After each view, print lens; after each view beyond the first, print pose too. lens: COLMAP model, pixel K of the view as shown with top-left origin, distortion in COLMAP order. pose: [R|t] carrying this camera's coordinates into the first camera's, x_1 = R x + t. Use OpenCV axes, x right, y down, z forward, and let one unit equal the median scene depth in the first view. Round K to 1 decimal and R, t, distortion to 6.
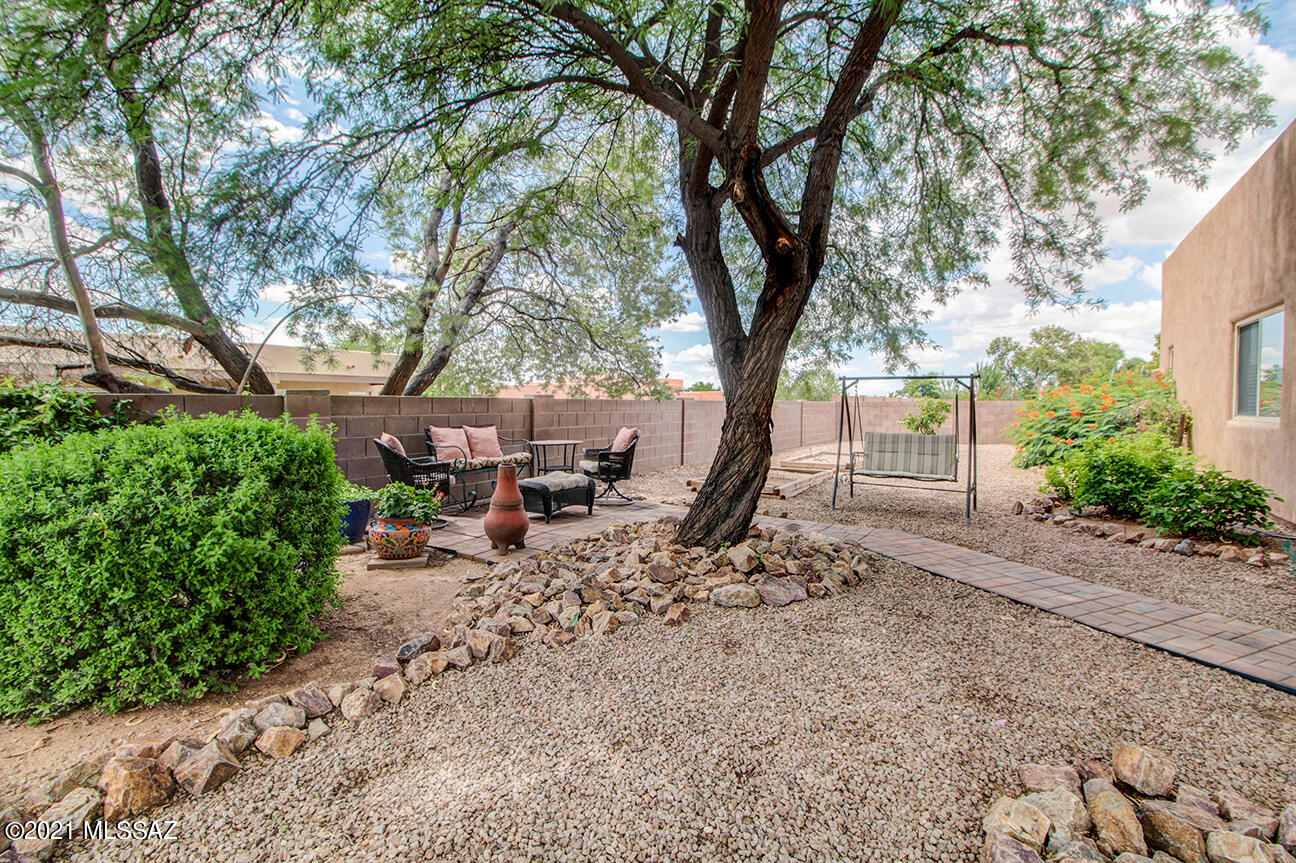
lens RADIAL K [[591.6, 0, 648.1], [0, 591.6, 428.0], [0, 0, 1]] dist [0.017163, -0.008209]
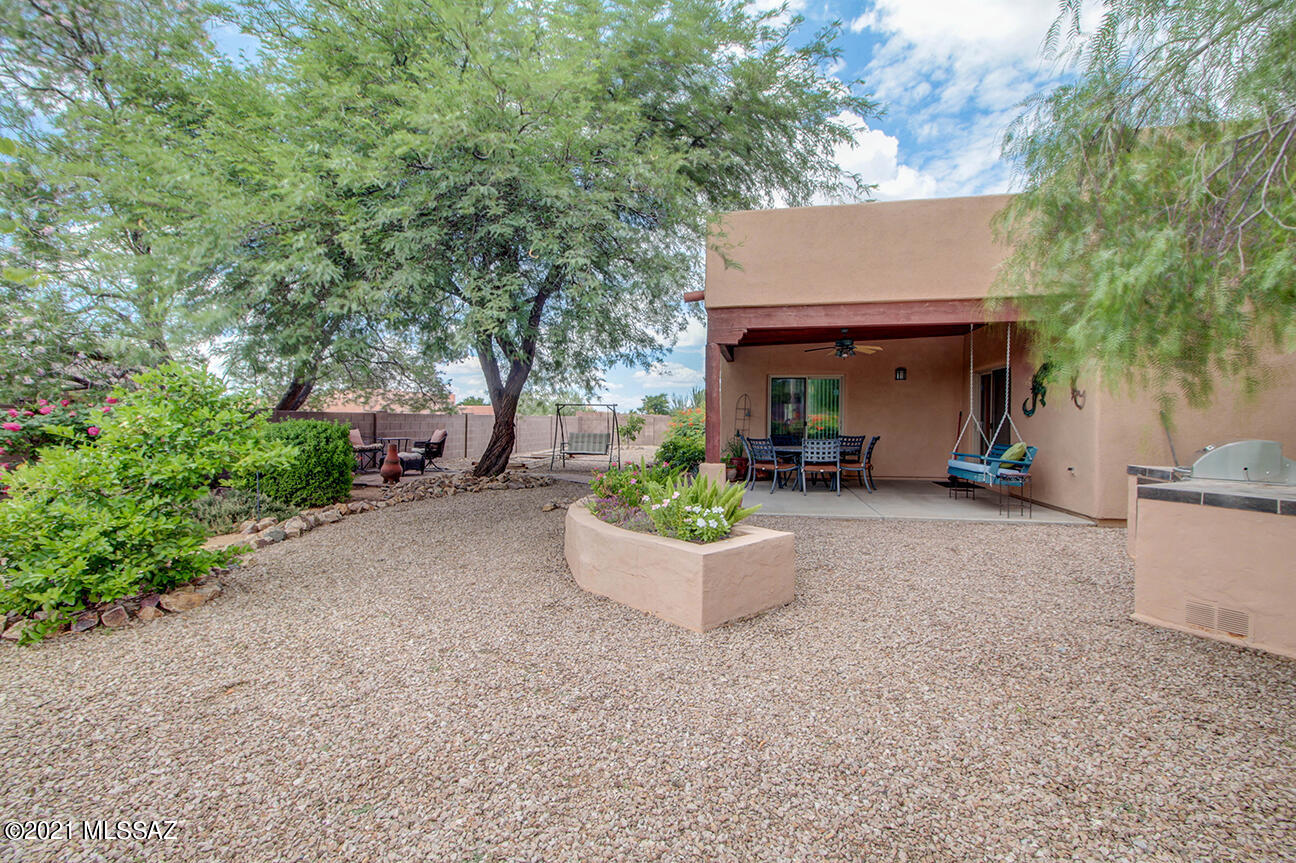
lens RADIAL K [[591.6, 0, 648.7], [0, 591.6, 430.8], [0, 0, 1]] dist [0.017163, -0.008209]
pose [[0.927759, -0.000591, 0.373180, -0.123287], [0.007684, 0.999817, -0.017520, 0.040913], [-0.373101, 0.019122, 0.927593, -0.968267]]
